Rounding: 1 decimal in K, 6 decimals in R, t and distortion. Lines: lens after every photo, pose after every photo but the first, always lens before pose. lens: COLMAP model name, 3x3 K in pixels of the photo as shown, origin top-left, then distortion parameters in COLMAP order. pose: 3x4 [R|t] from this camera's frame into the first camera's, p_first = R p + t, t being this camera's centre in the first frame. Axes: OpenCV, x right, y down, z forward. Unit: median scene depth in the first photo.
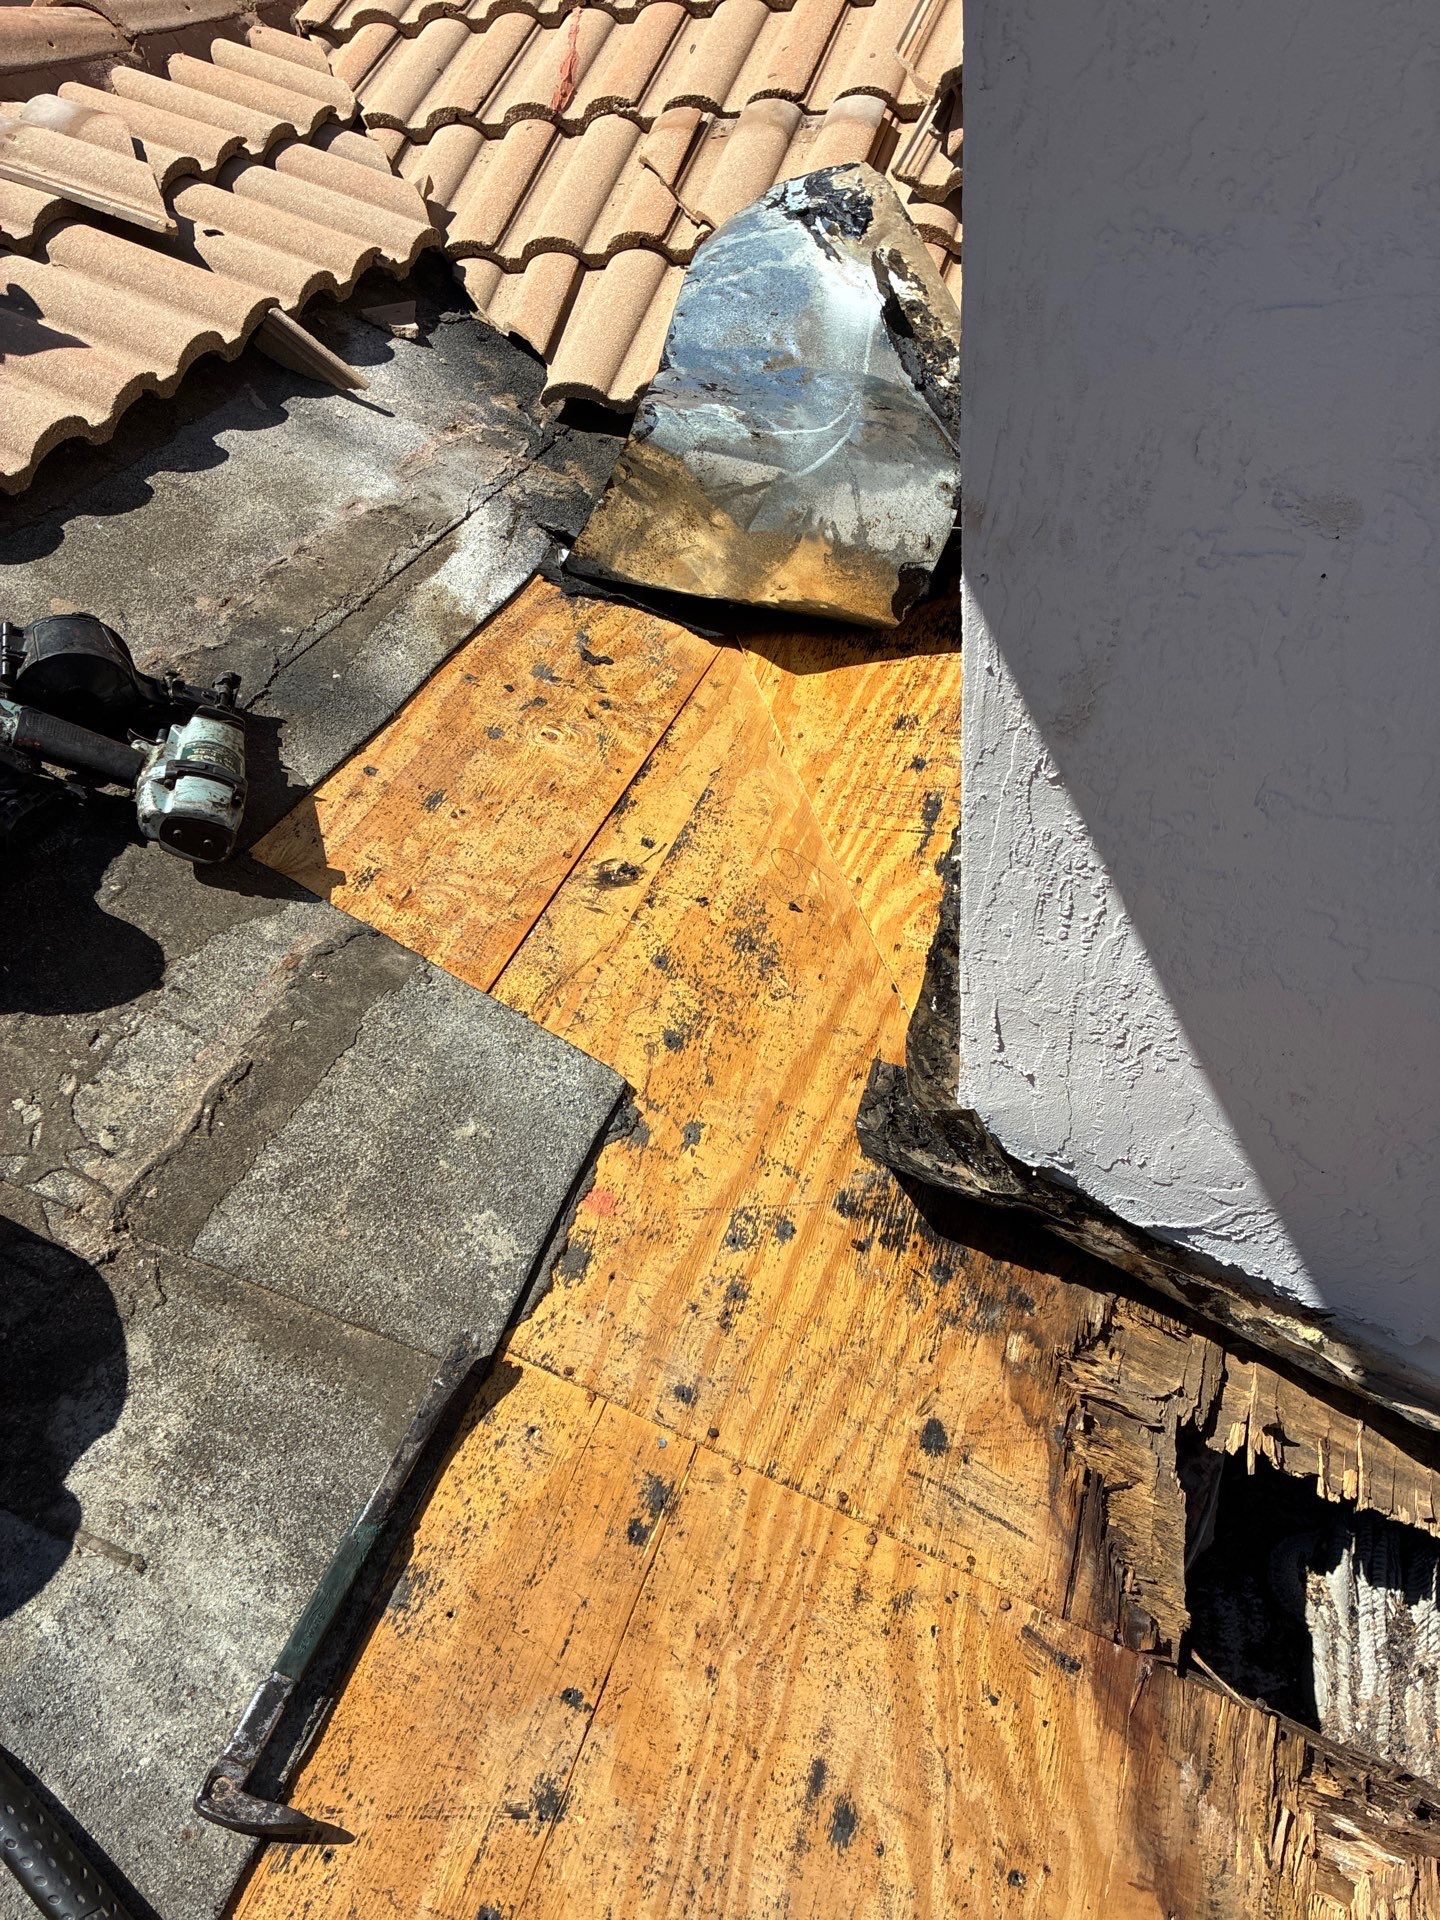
lens RADIAL K [[1441.2, 0, 728.3], [0, 1441.2, 956.8], [0, 0, 1]] dist [0.048994, -0.064702]
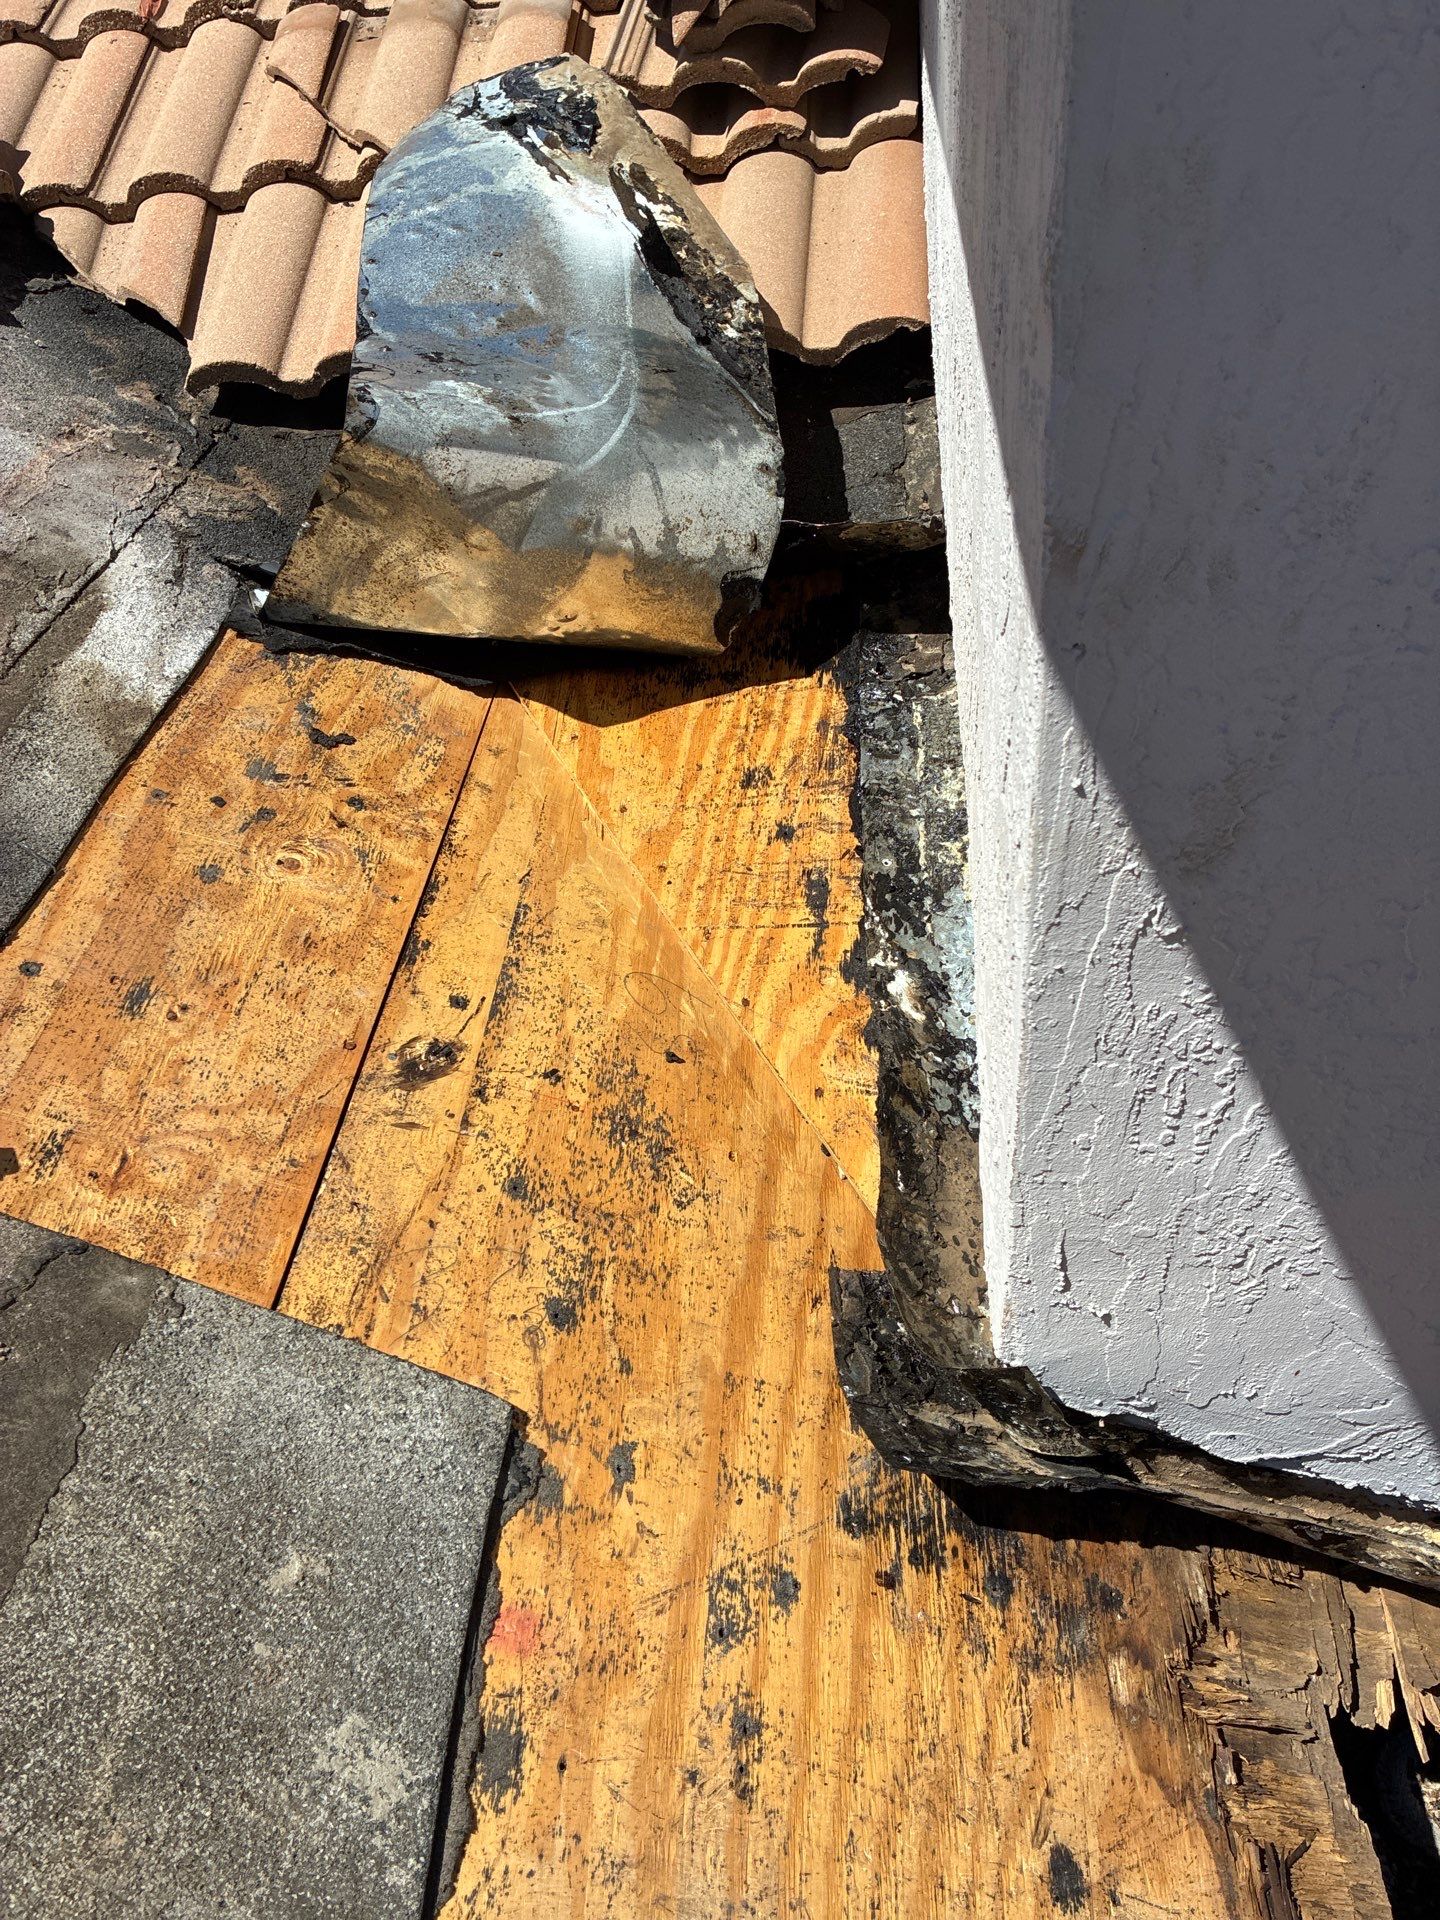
lens RADIAL K [[1441.2, 0, 728.3], [0, 1441.2, 957.1], [0, 0, 1]] dist [0.048994, -0.064702]
pose [[0.970508, -0.146357, 0.191555, -0.075594], [0.141192, 0.989157, 0.040415, -0.140001], [-0.195393, -0.012177, 0.980650, 0.340046]]
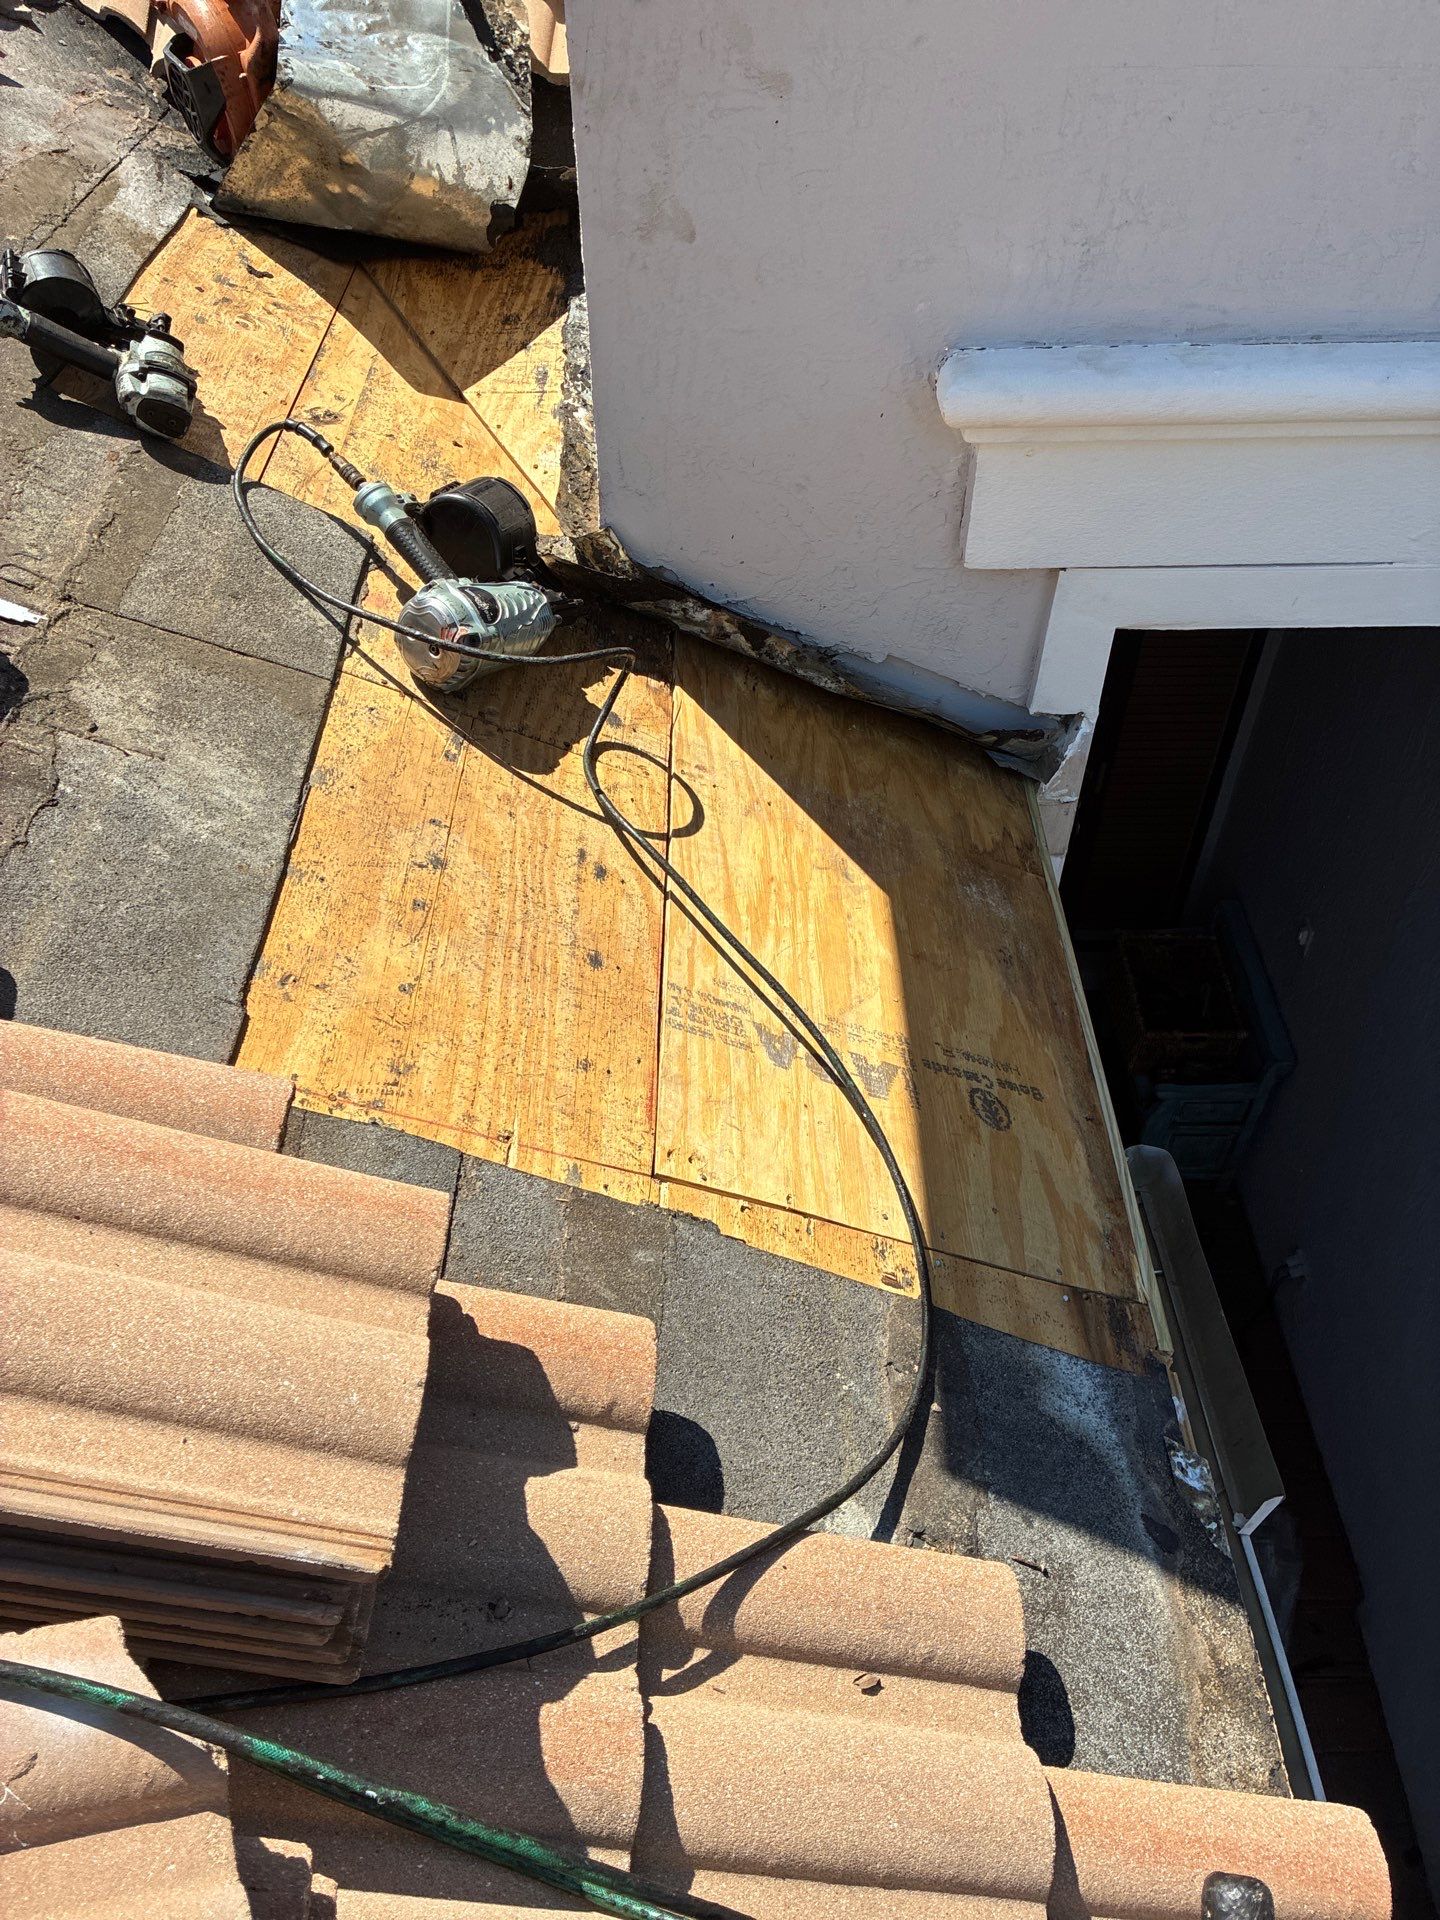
lens RADIAL K [[1441.2, 0, 743.0], [0, 1441.2, 957.8], [0, 0, 1]] dist [0.048994, -0.064702]
pose [[0.943924, -0.148743, 0.294758, -0.223008], [0.111247, 0.983850, 0.140225, 0.358886], [-0.310855, -0.099571, 0.945227, -0.561763]]
